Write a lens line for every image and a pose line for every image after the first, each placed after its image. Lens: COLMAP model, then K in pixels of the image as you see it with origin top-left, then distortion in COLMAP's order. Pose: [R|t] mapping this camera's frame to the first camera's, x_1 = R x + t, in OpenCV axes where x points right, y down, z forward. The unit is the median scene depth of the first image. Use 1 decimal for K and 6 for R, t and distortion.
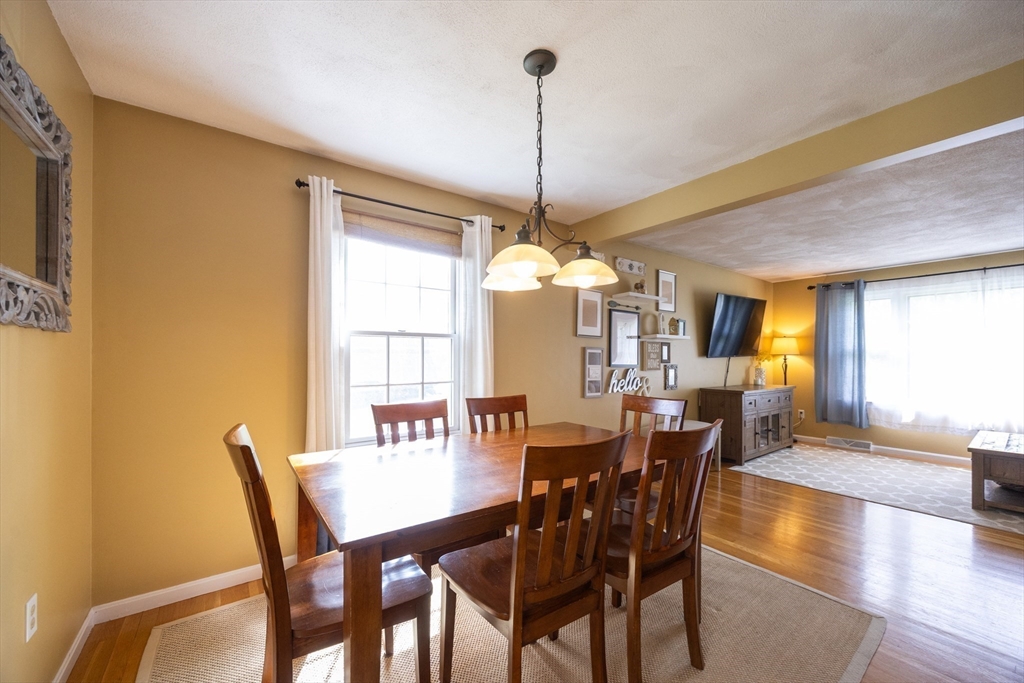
lens RADIAL K [[398.6, 0, 510.4], [0, 398.6, 358.6], [0, 0, 1]] dist [-0.000596, -0.000648]
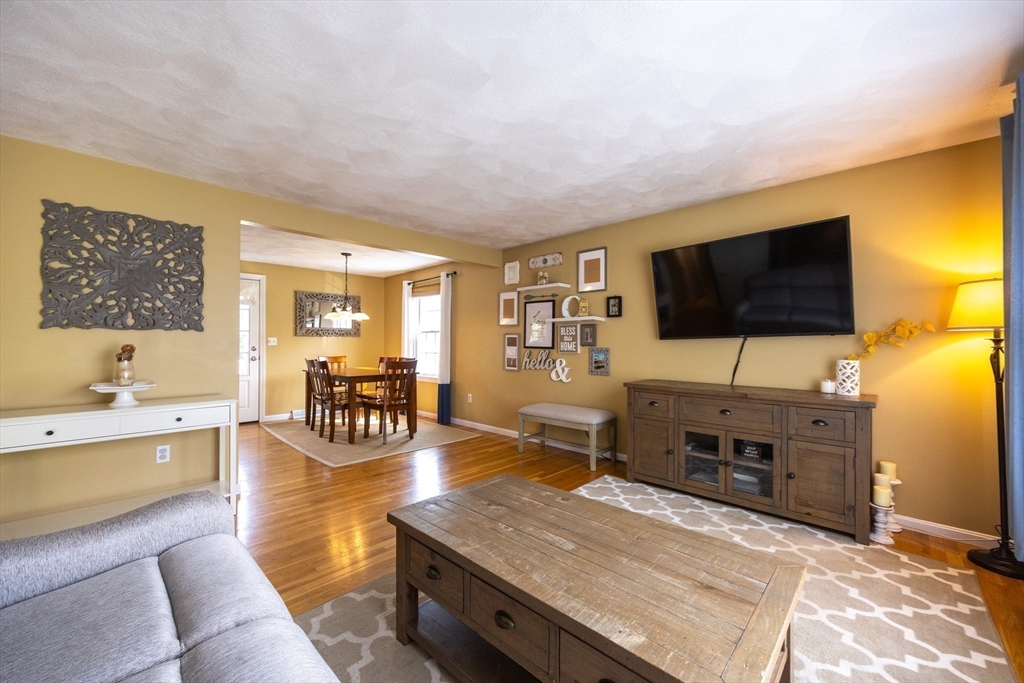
lens RADIAL K [[398.6, 0, 509.1], [0, 398.6, 344.4], [0, 0, 1]] dist [-0.000596, -0.000648]
pose [[0.158397, 0.000538, -0.987375, 1.399316], [-0.001826, 0.999998, 0.000252, 0.007957], [0.987374, 0.001763, 0.158398, 0.707581]]
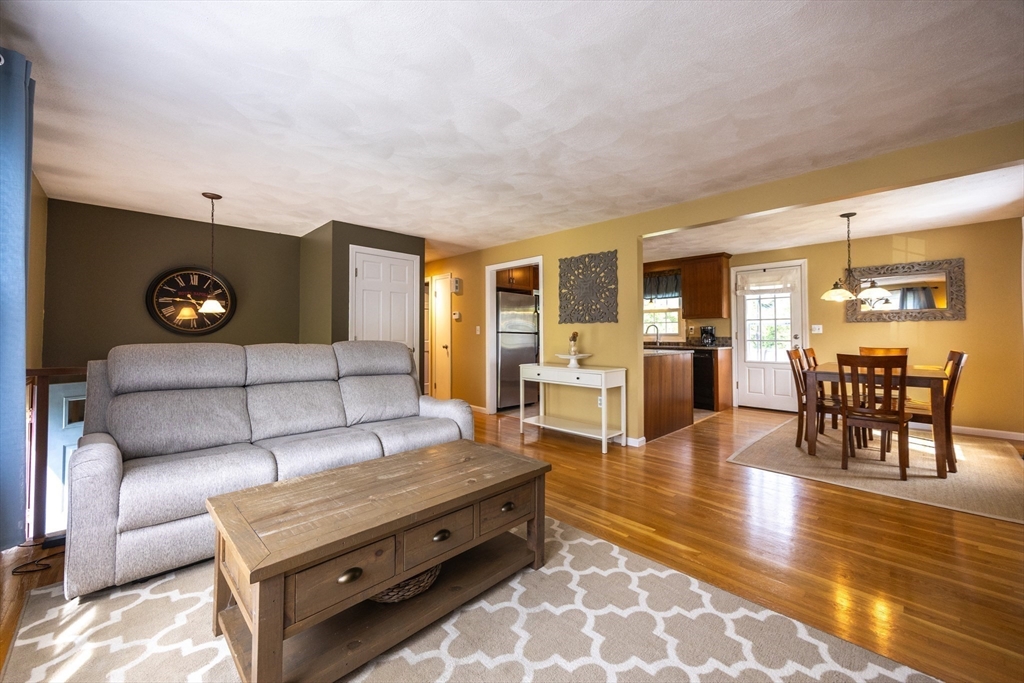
lens RADIAL K [[398.6, 0, 515.5], [0, 398.6, 325.6], [0, 0, 1]] dist [-0.000596, -0.000648]
pose [[-0.989182, -0.002933, -0.146663, 1.012512], [0.000314, 0.999755, -0.022112, 0.016846], [0.146692, -0.021919, -0.988939, 1.254557]]
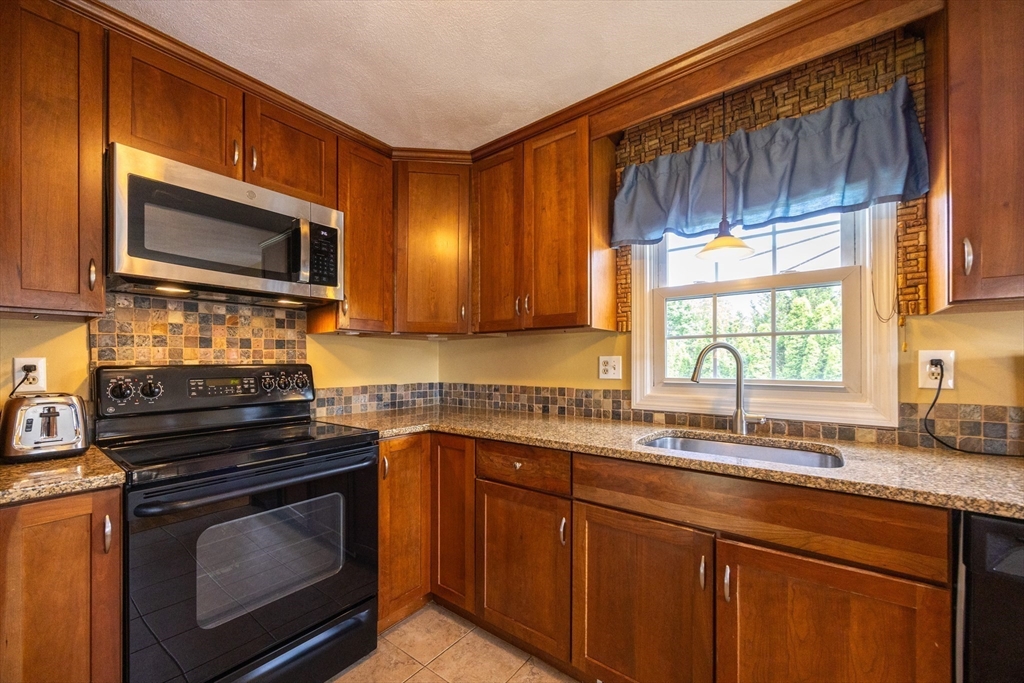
lens RADIAL K [[398.6, 0, 507.3], [0, 398.6, 361.0], [0, 0, 1]] dist [-0.000596, -0.000648]
pose [[-0.961830, -0.001875, -0.273640, 0.483557], [-0.000822, 0.999992, -0.003963, -0.005137], [0.273646, -0.003587, -0.961824, -0.039448]]
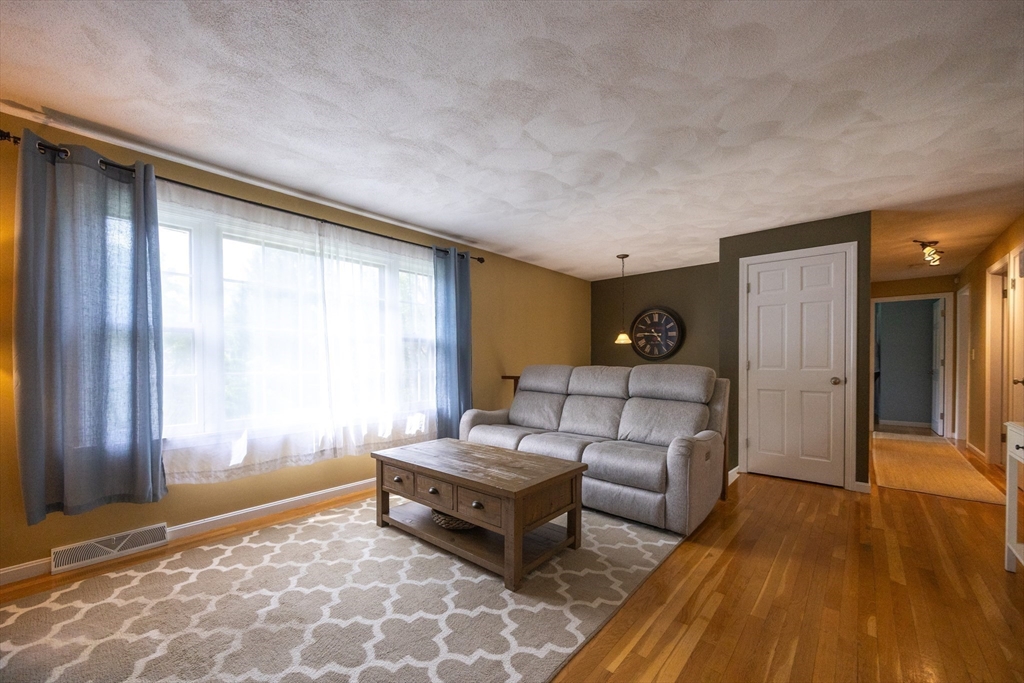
lens RADIAL K [[398.6, 0, 500.0], [0, 398.6, 366.8], [0, 0, 1]] dist [-0.000596, -0.000648]
pose [[-0.199023, -0.011254, 0.979930, 0.458636], [0.002480, 0.999925, 0.011987, 0.023492], [-0.979992, 0.004816, -0.198980, 0.890987]]
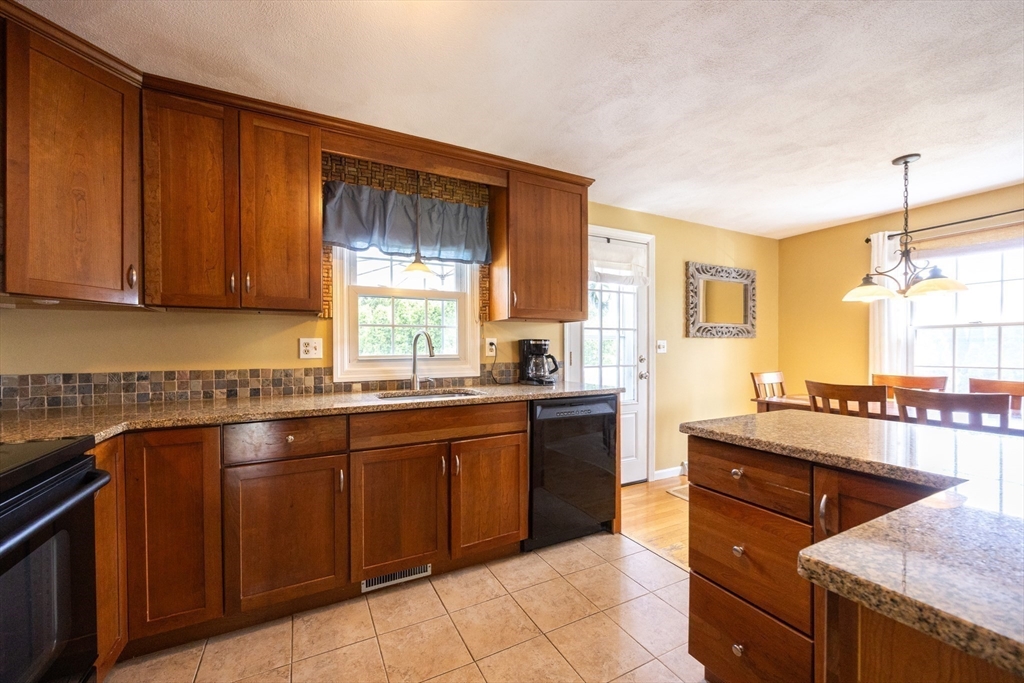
lens RADIAL K [[398.6, 0, 499.9], [0, 398.6, 353.2], [0, 0, 1]] dist [-0.000596, -0.000648]
pose [[-0.163774, 0.011767, -0.986428, 0.735833], [0.003241, 0.999930, 0.011390, 0.002296], [0.986493, -0.001331, -0.163800, -0.127372]]
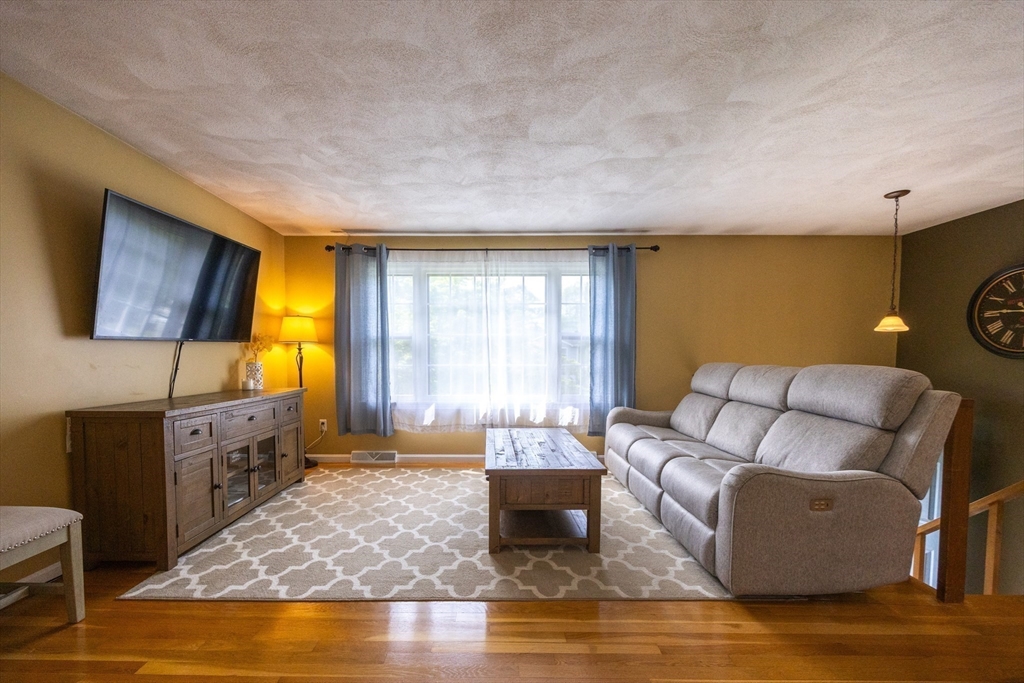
lens RADIAL K [[398.6, 0, 493.0], [0, 398.6, 374.6], [0, 0, 1]] dist [-0.000596, -0.000648]
pose [[0.595244, -0.035980, 0.802739, 0.475859], [-0.002609, 0.998905, 0.046707, 0.018597], [-0.803541, -0.029897, 0.594498, 0.457113]]
